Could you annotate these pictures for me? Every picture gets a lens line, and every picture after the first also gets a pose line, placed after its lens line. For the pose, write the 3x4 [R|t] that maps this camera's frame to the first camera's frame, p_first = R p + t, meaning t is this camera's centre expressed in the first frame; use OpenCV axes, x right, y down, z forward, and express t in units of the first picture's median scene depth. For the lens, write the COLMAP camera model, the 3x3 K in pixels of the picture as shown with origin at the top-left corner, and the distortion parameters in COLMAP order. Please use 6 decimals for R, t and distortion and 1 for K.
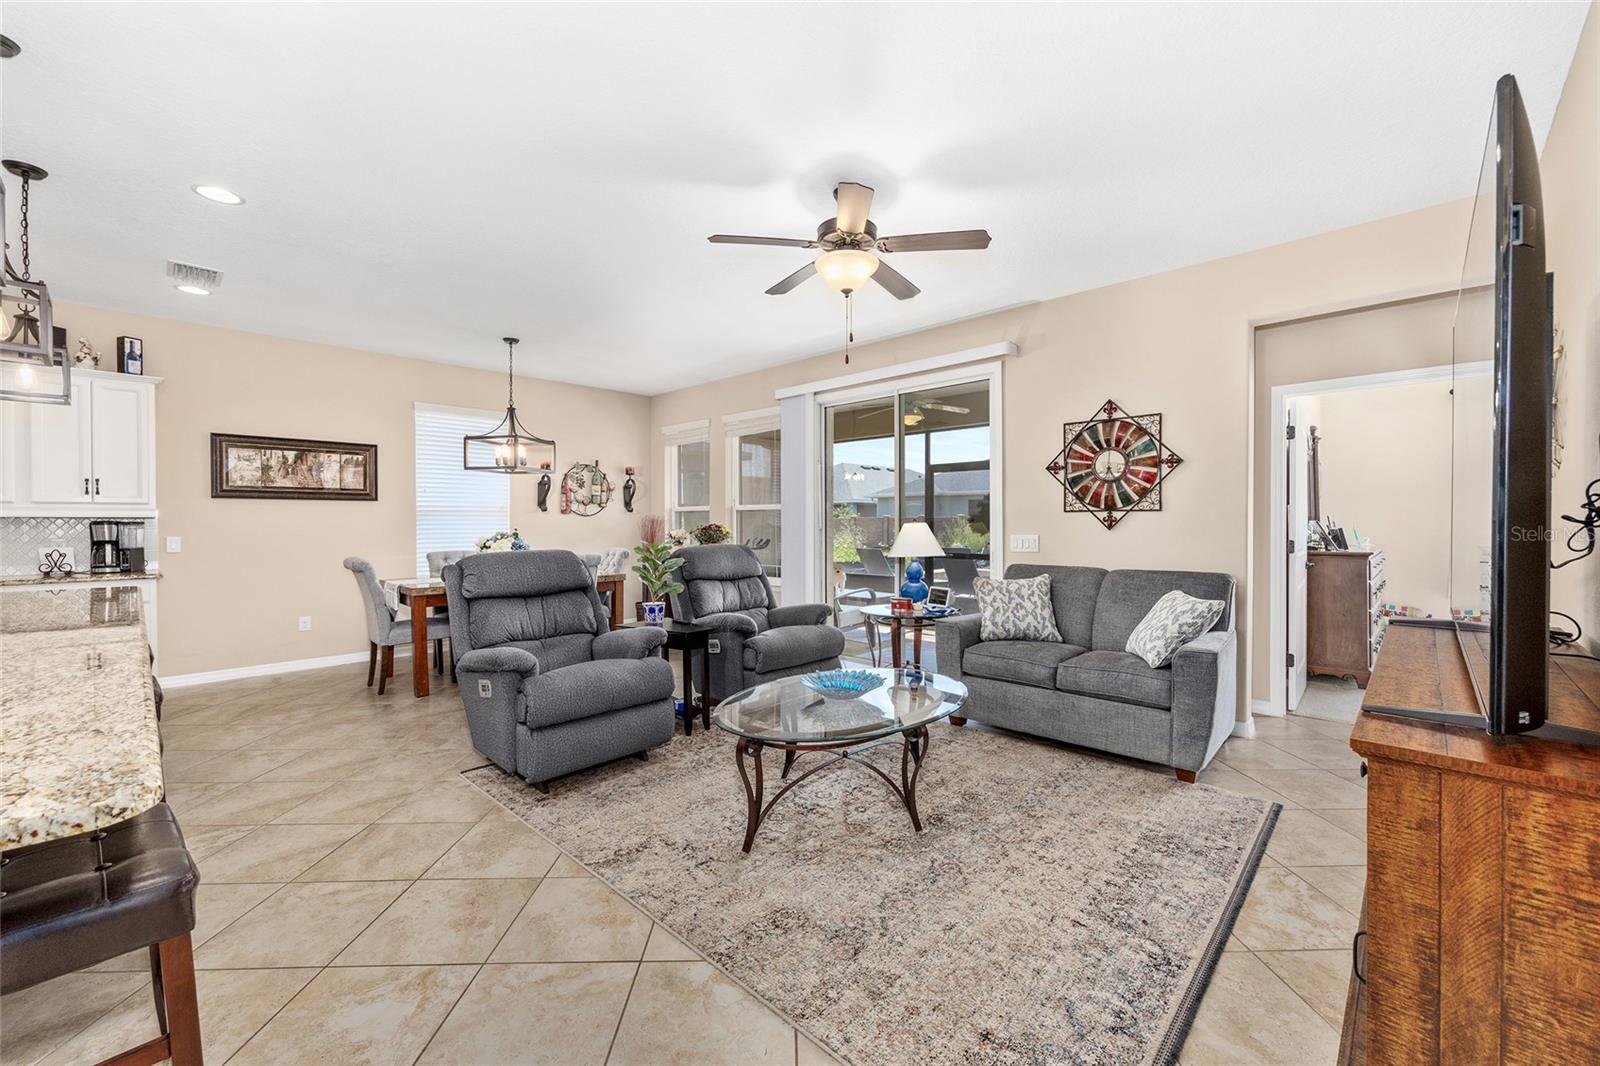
lens RADIAL K [[645.0, 0, 806.8], [0, 645.0, 522.2], [0, 0, 1]] dist [-0.000358, 0.000134]
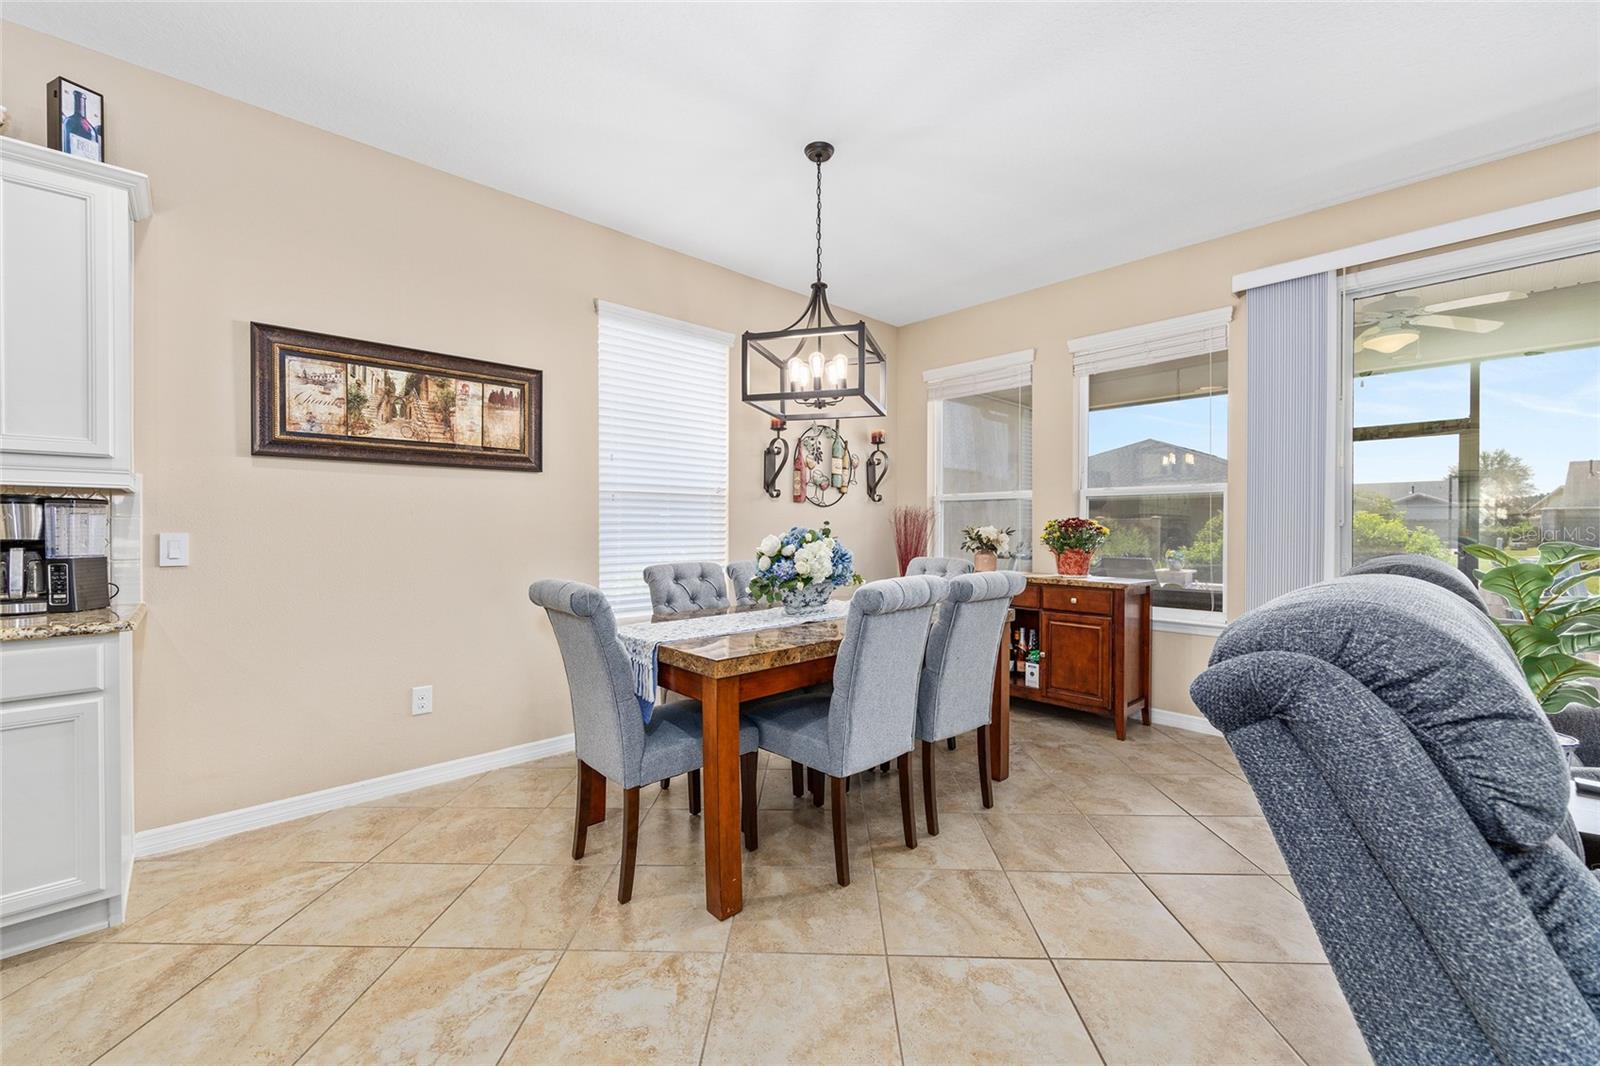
lens RADIAL K [[639.7, 0, 802.2], [0, 639.7, 526.2], [0, 0, 1]] dist [0.001087, 0.000187]
pose [[0.999147, 0.004908, -0.041003, -0.512606], [-0.004955, 0.999987, -0.001040, 0.016116], [0.040998, 0.001242, 0.999158, 0.561299]]
